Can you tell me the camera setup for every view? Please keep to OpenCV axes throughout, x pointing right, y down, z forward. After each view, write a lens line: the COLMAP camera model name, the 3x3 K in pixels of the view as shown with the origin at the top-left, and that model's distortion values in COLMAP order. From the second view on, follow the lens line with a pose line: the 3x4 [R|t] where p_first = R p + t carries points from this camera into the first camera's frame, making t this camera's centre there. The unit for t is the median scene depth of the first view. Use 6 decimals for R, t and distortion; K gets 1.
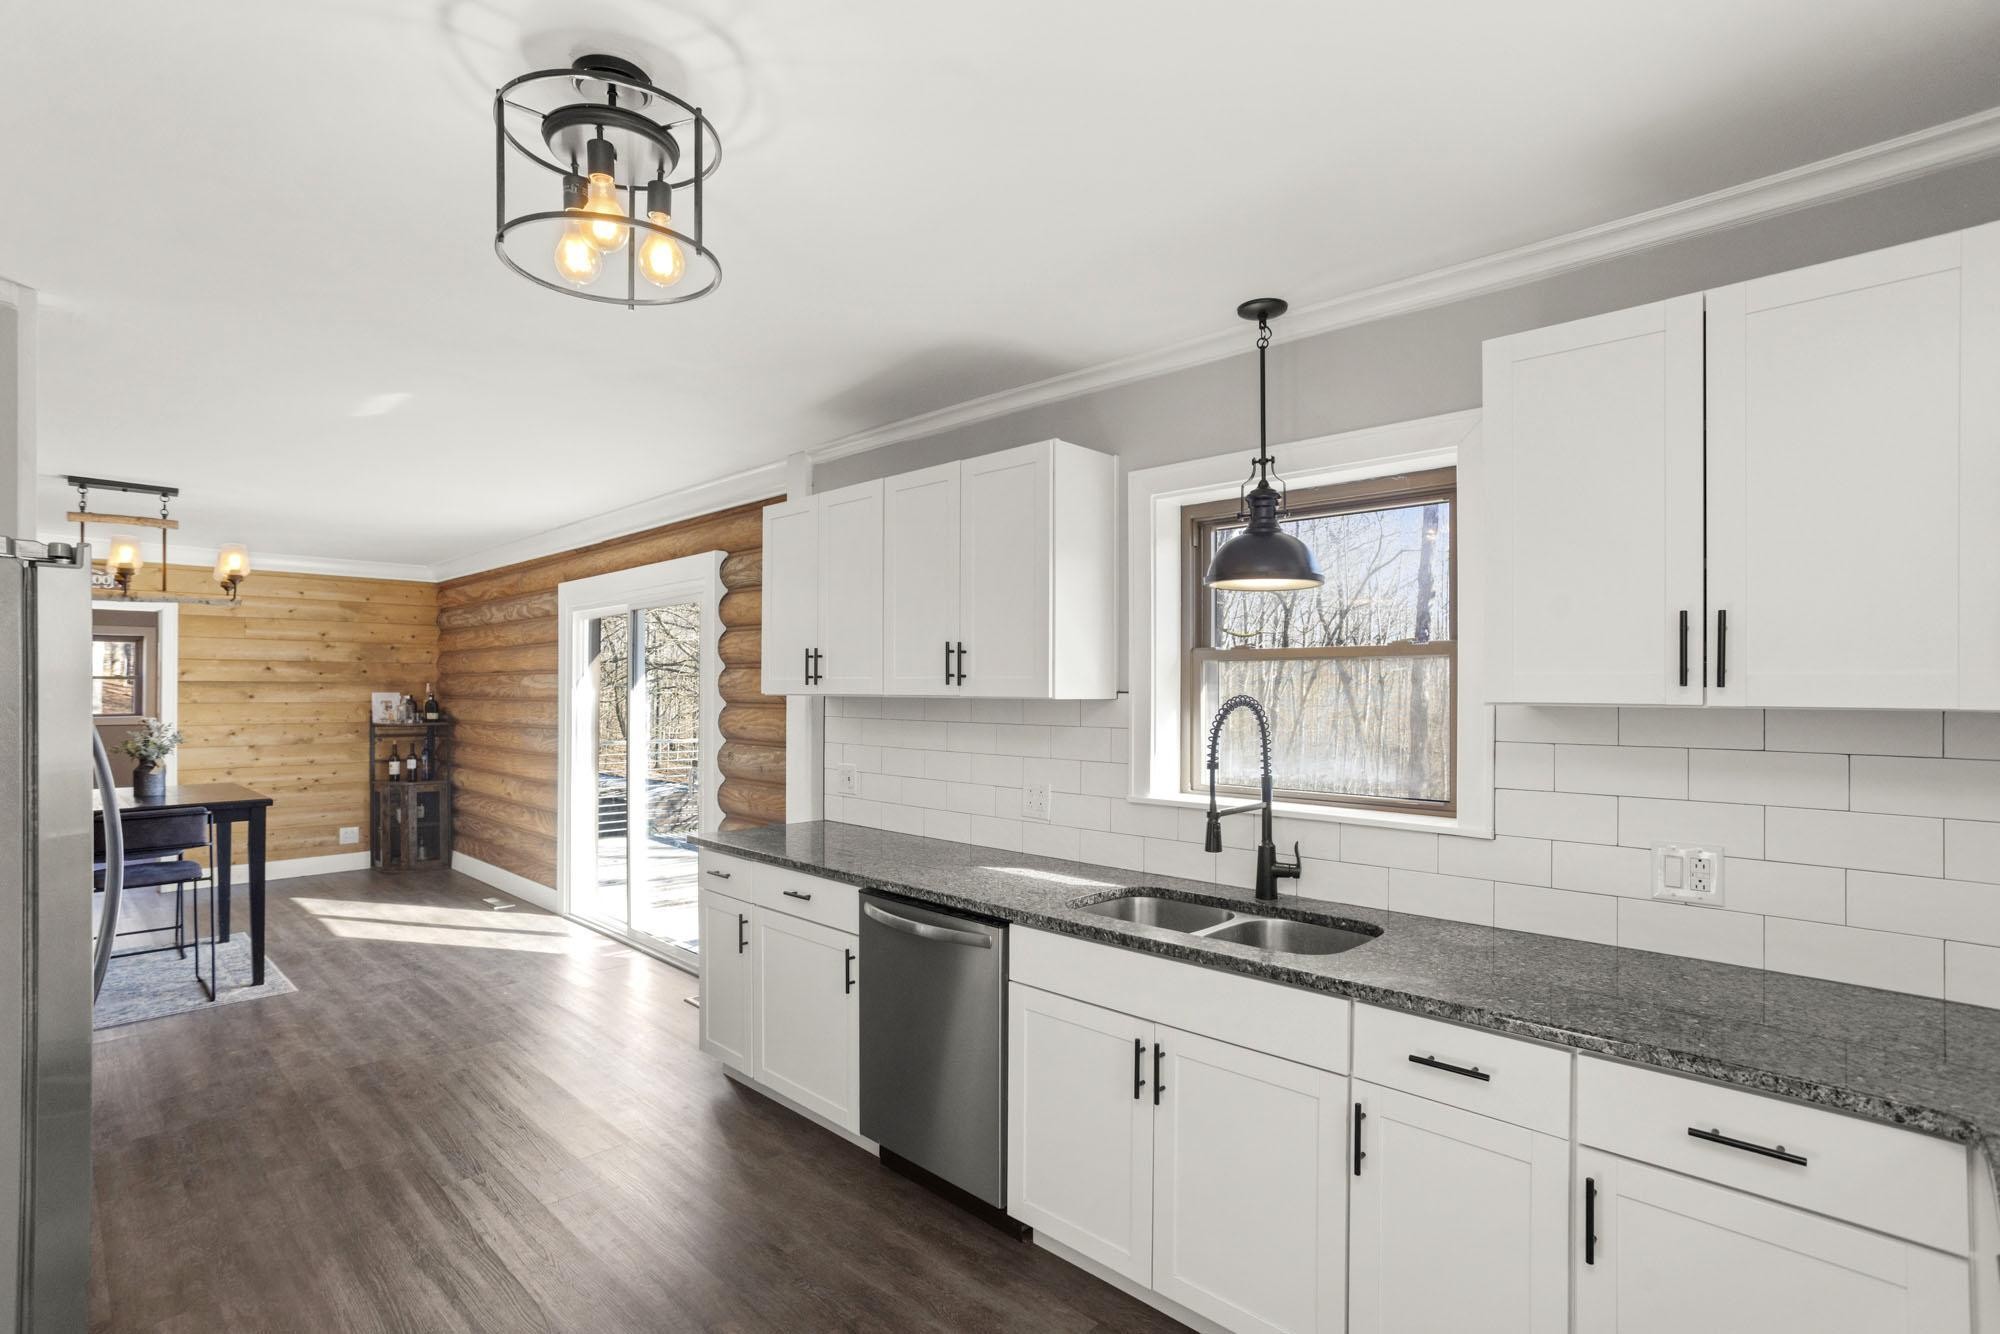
lens RADIAL K [[951.4, 0, 1000.0], [0, 951.4, 667.0], [0, 0, 1]] dist [-0.001212, 0.000030]
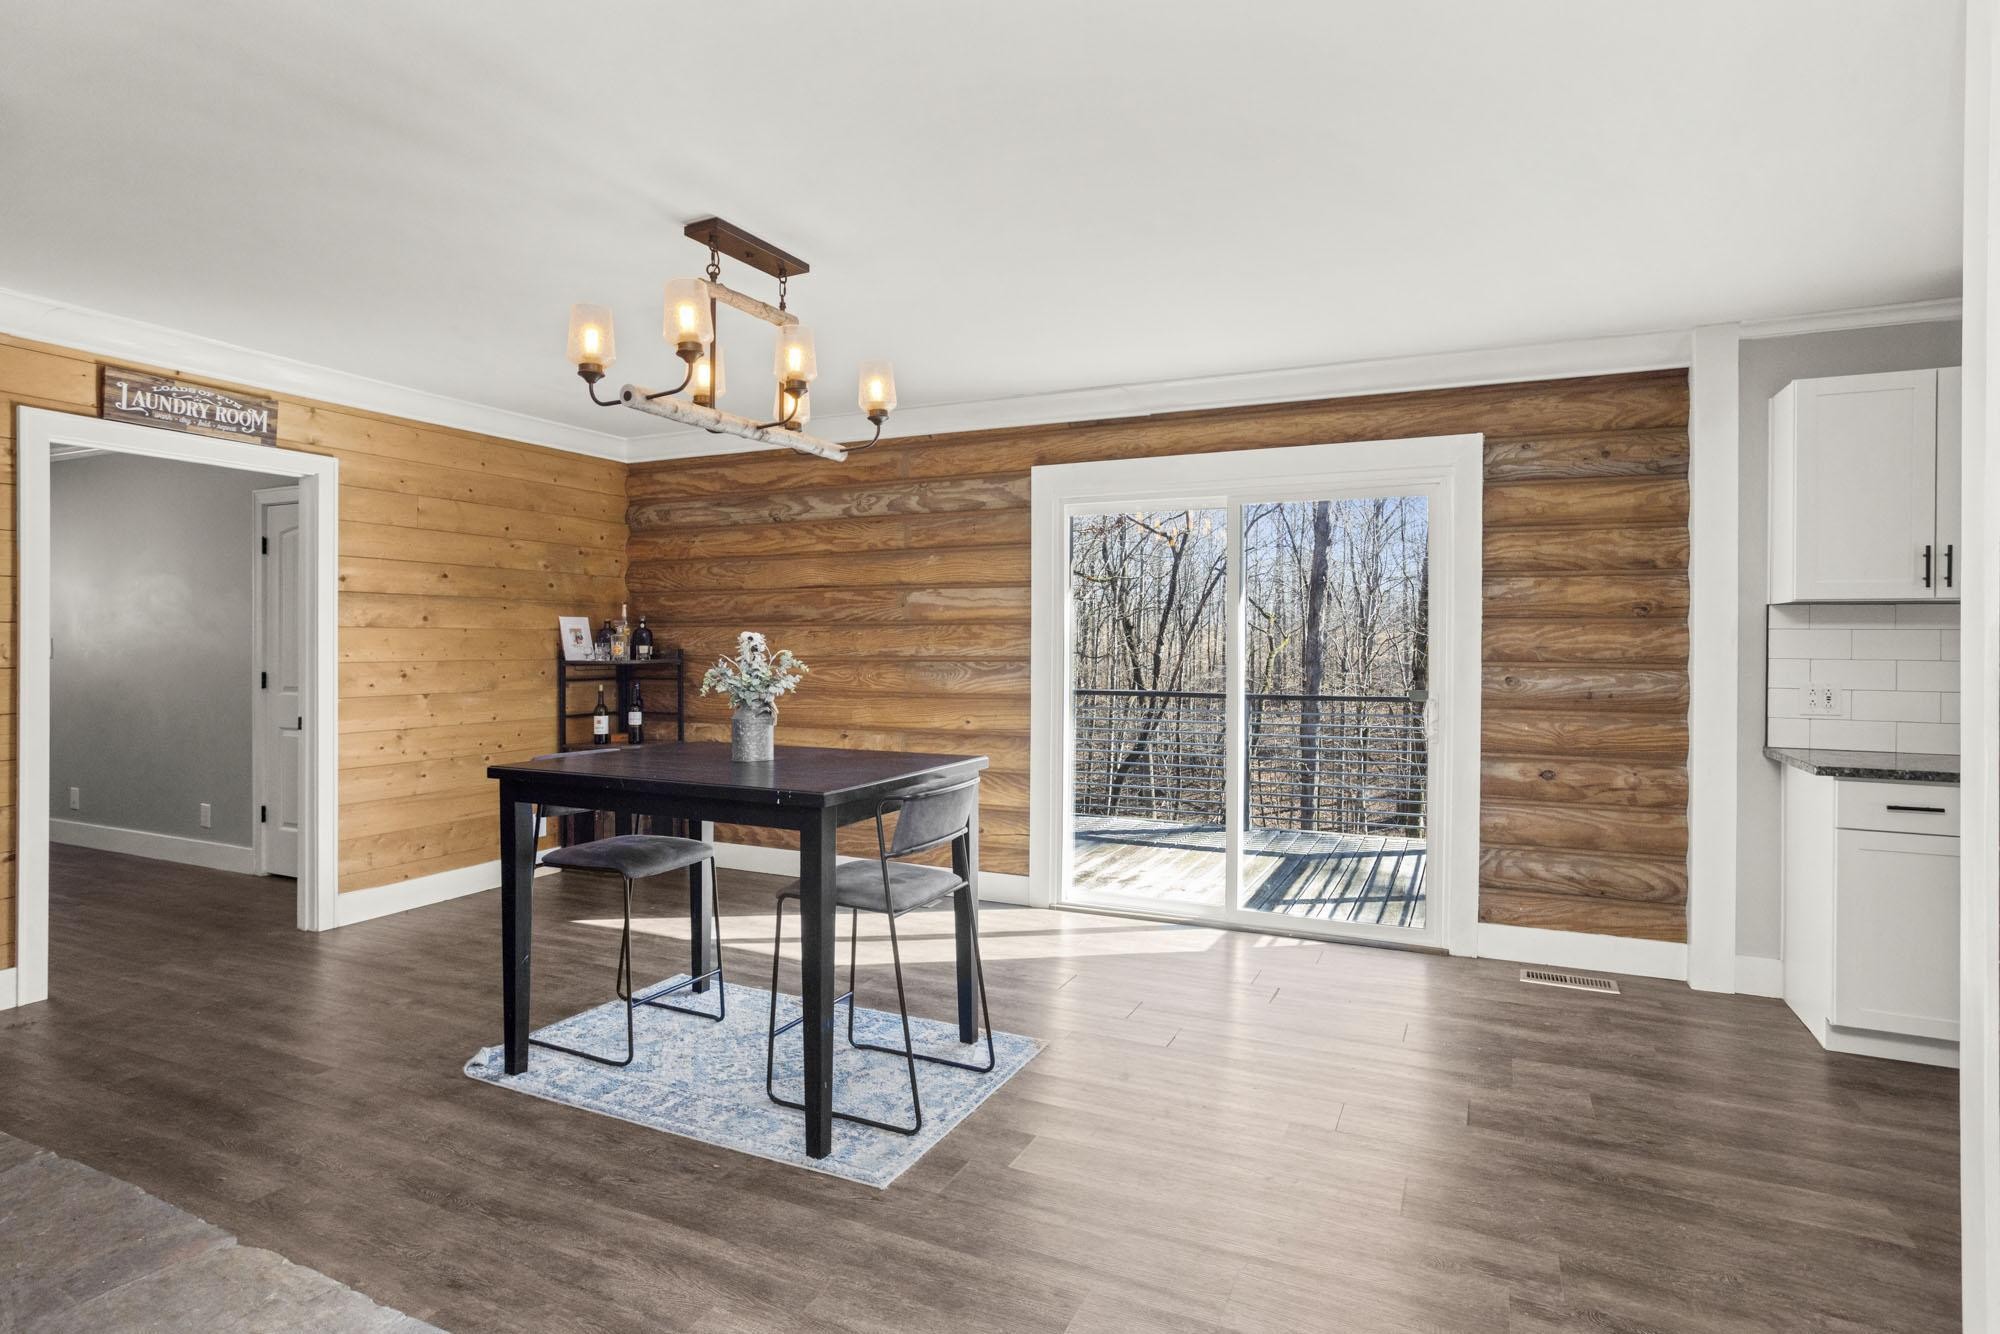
lens RADIAL K [[1013.4, 0, 1028.2], [0, 1013.4, 626.7], [0, 0, 1]] dist [-0.025674, 0.023973]
pose [[0.937483, 0.005527, 0.347986, -0.609833], [-0.008672, 0.999934, 0.007480, 0.026628], [-0.347922, -0.010030, 0.937470, 0.204481]]
